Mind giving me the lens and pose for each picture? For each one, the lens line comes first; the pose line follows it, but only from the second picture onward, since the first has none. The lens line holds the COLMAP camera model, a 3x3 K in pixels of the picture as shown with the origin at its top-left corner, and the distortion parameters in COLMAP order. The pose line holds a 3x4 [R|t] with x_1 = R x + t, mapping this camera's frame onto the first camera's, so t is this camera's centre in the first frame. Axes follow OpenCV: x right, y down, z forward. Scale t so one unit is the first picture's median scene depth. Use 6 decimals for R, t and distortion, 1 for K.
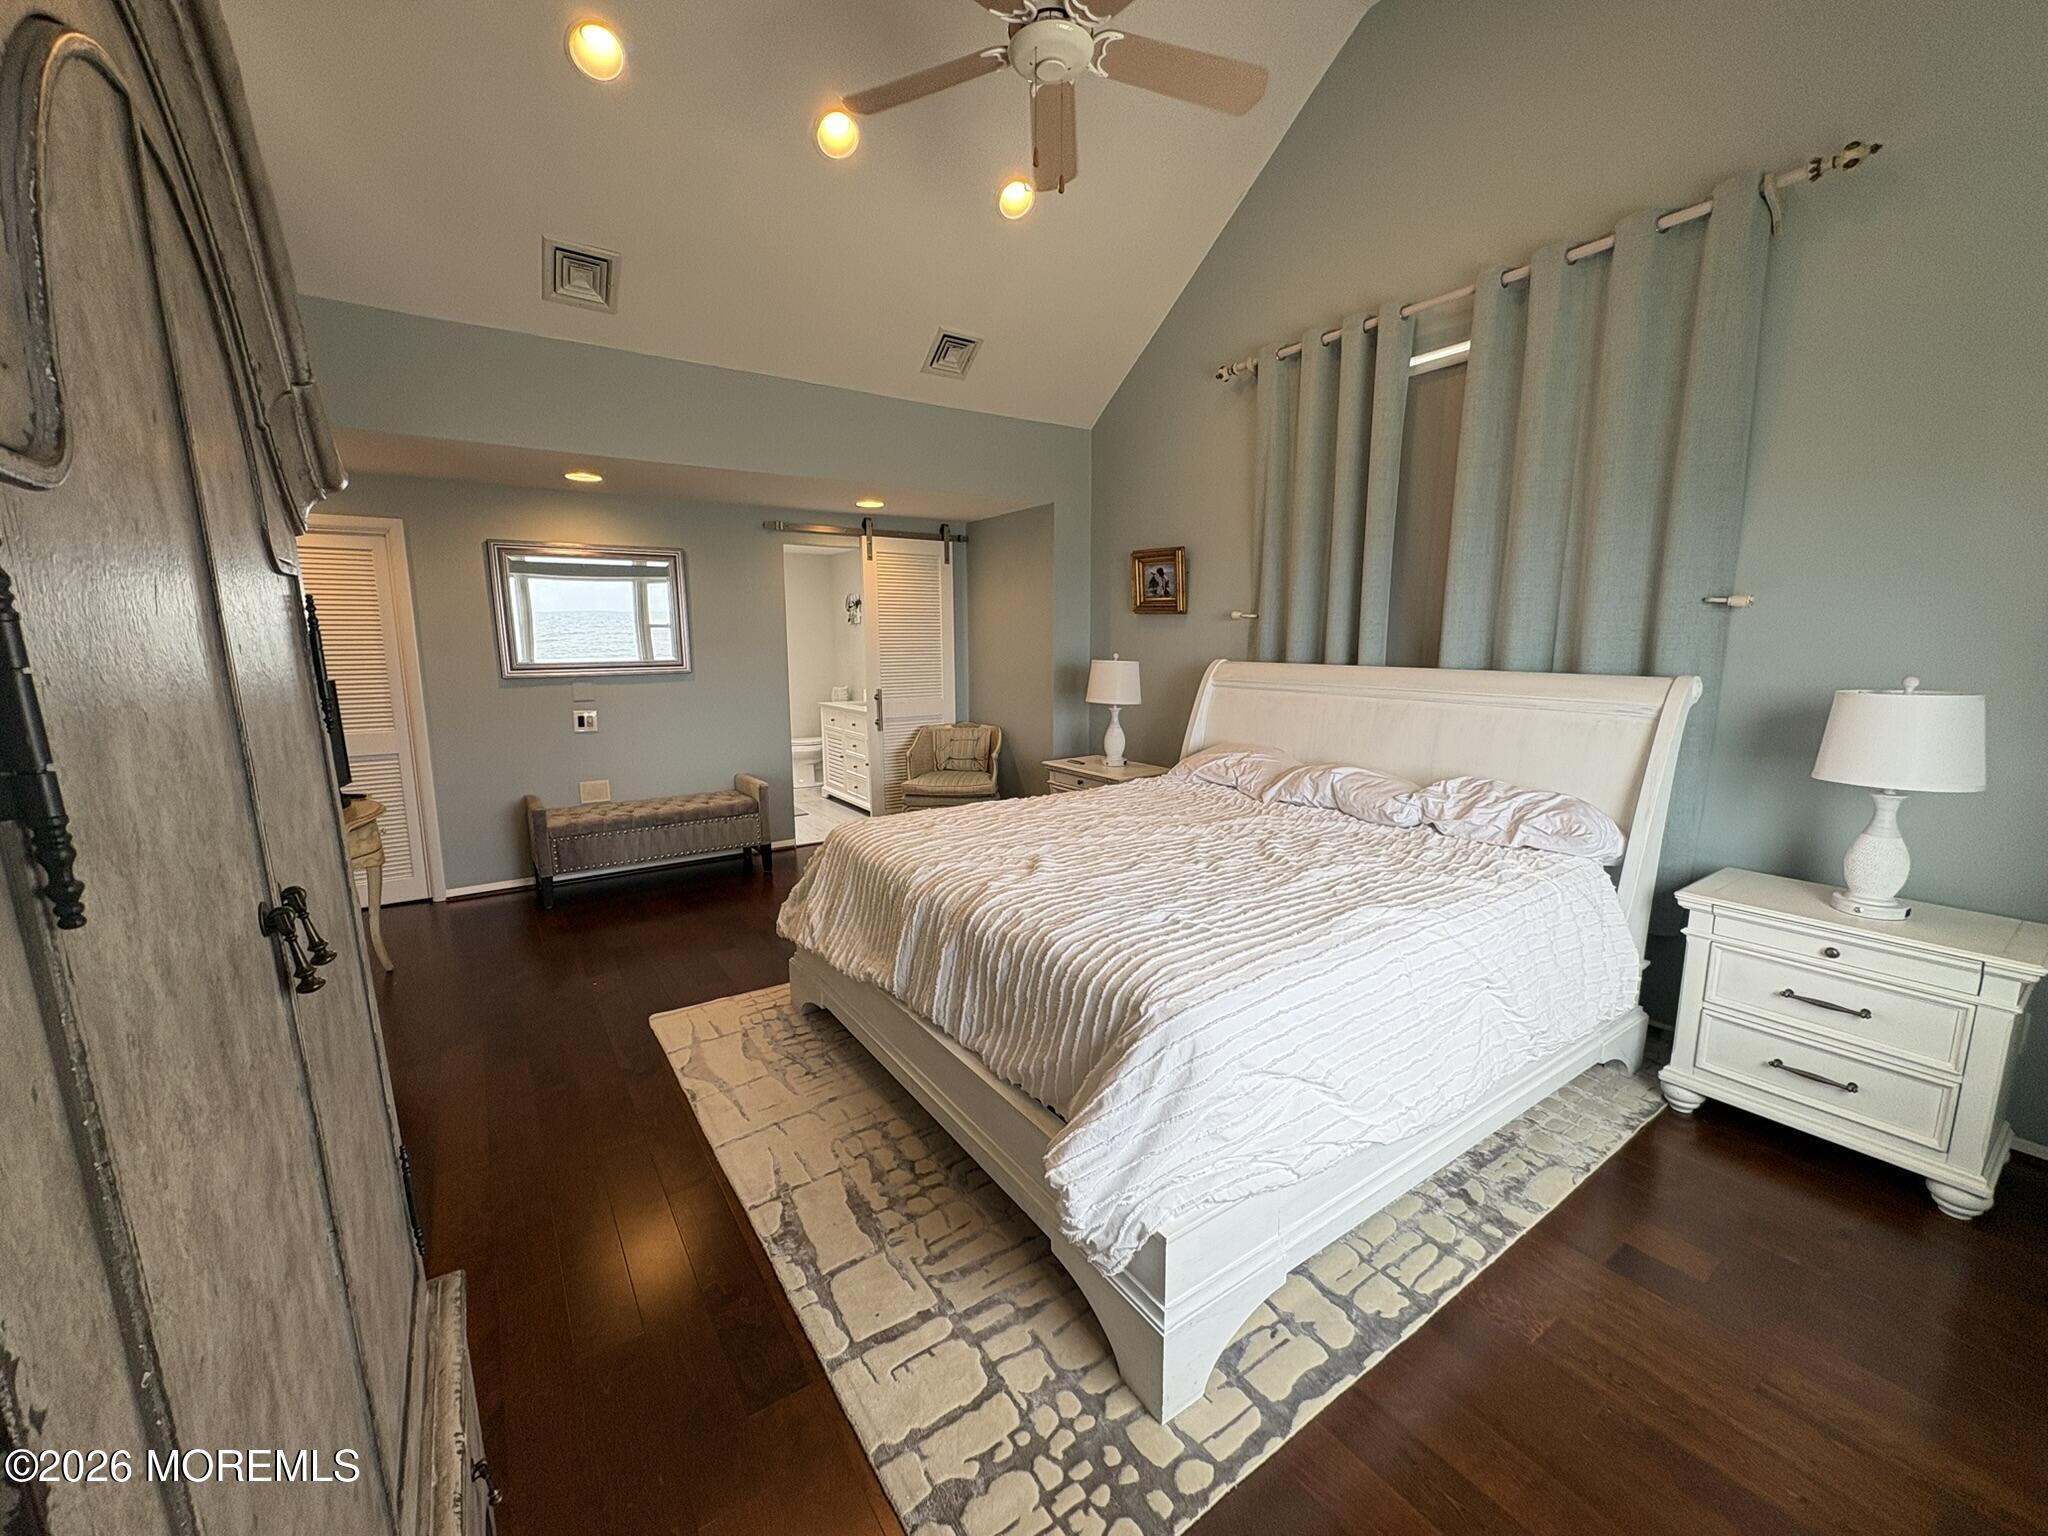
lens RADIAL K [[815.6, 0, 1032.9], [0, 815.6, 772.1], [0, 0, 1]] dist [0.000449, 0.000796]
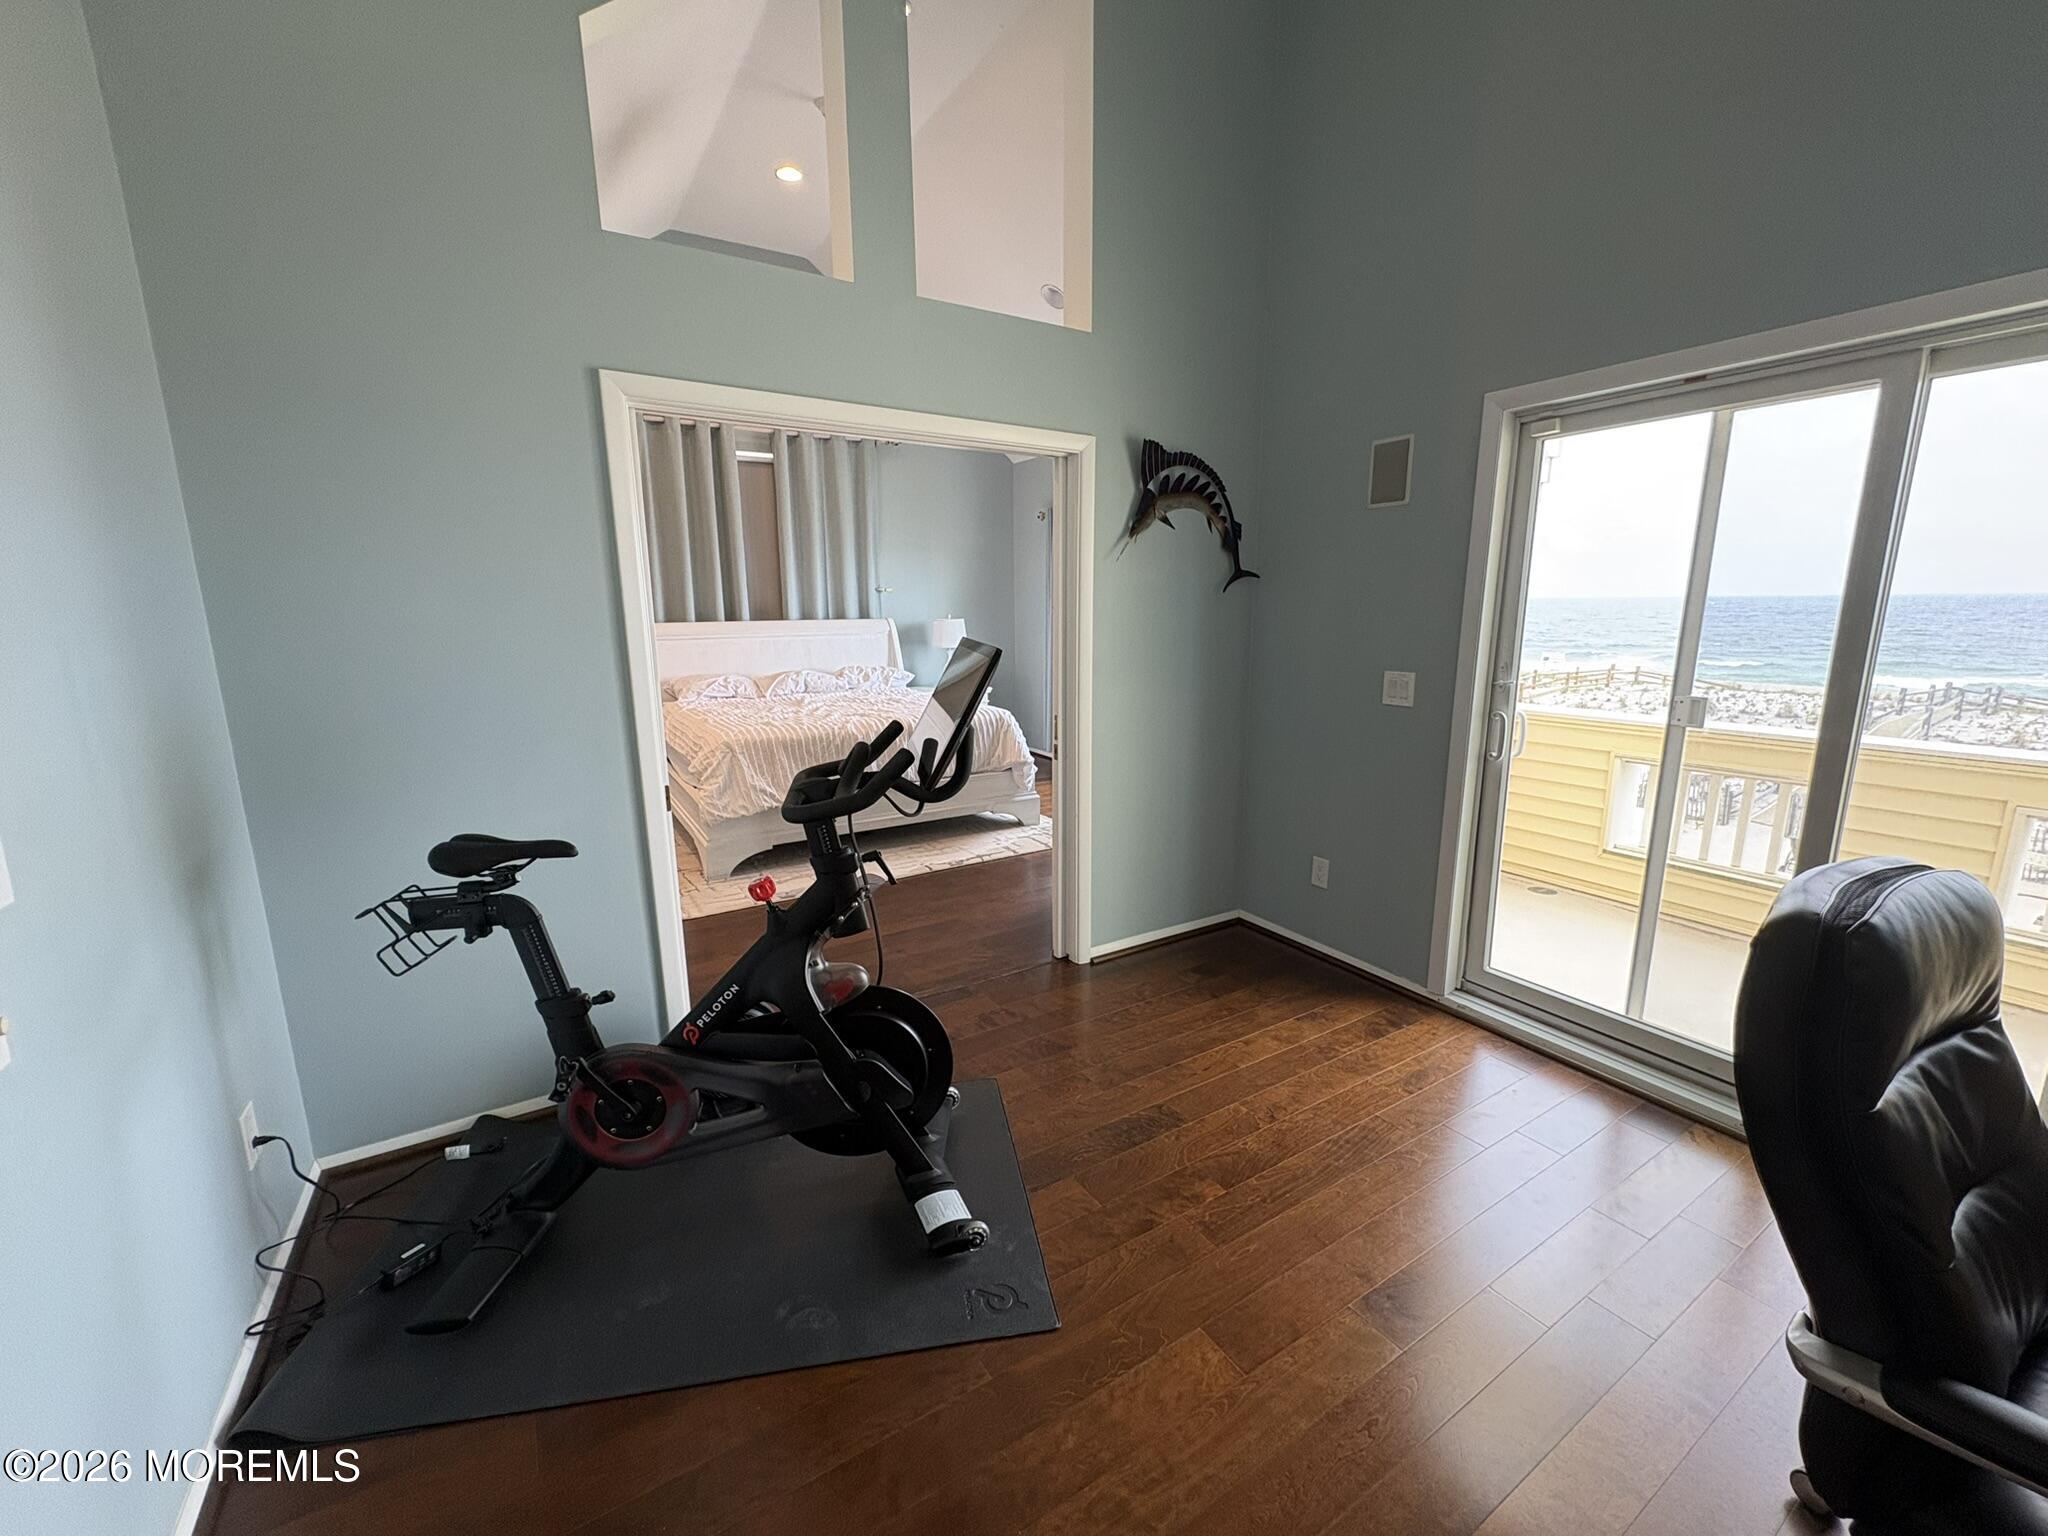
lens RADIAL K [[815.6, 0, 1023.2], [0, 815.6, 769.8], [0, 0, 1]] dist [0.000449, 0.000796]
pose [[0.047590, -0.200153, 0.978608, -1.453288], [0.178876, 0.965588, 0.188792, -0.046704], [-0.982720, 0.166065, 0.081755, 0.336271]]
